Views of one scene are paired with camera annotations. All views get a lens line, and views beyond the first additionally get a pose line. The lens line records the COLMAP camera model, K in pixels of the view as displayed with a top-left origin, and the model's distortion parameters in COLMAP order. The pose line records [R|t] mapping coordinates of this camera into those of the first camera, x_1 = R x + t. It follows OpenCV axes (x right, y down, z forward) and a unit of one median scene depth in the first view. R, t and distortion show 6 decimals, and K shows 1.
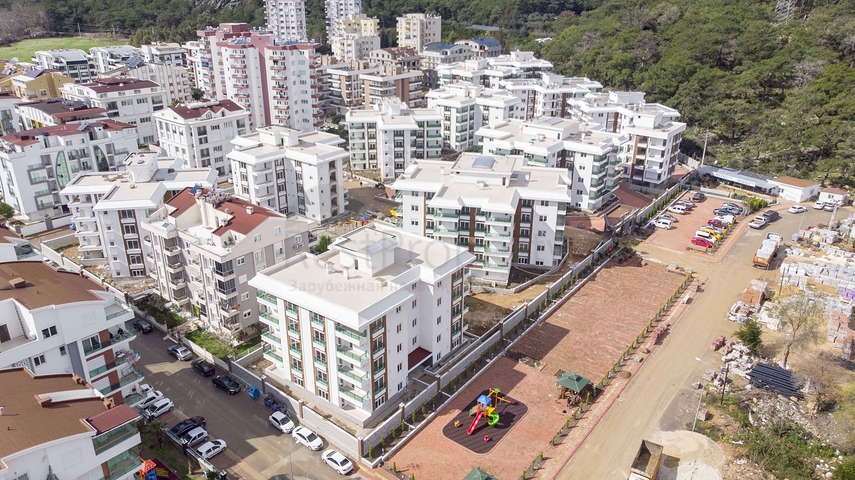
lens RADIAL K [[615.6, 0, 427.5], [0, 615.6, 240.0], [0, 0, 1]] dist [-0.002529, 0.001428]
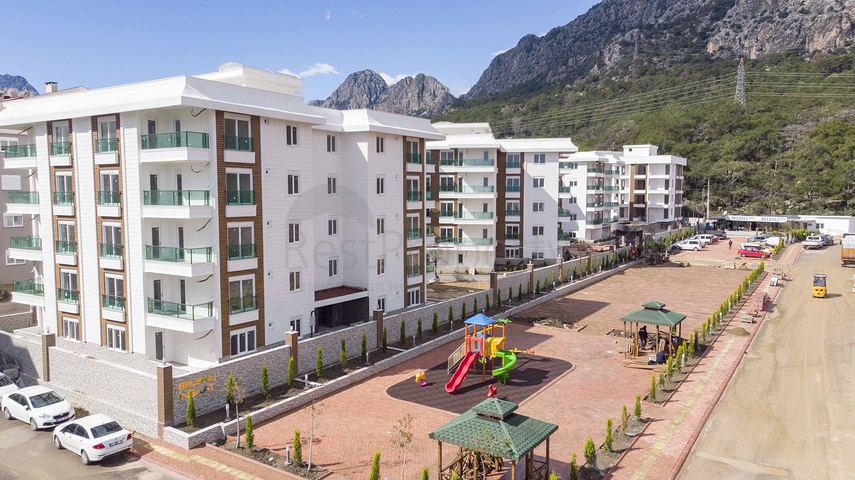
lens RADIAL K [[615.6, 0, 427.5], [0, 615.6, 240.0], [0, 0, 1]] dist [-0.002529, 0.001428]
pose [[0.997172, -0.006189, 0.074902, 0.014962], [0.030125, 0.945957, -0.322890, 0.242446], [-0.068856, 0.324233, 0.943468, 0.394473]]
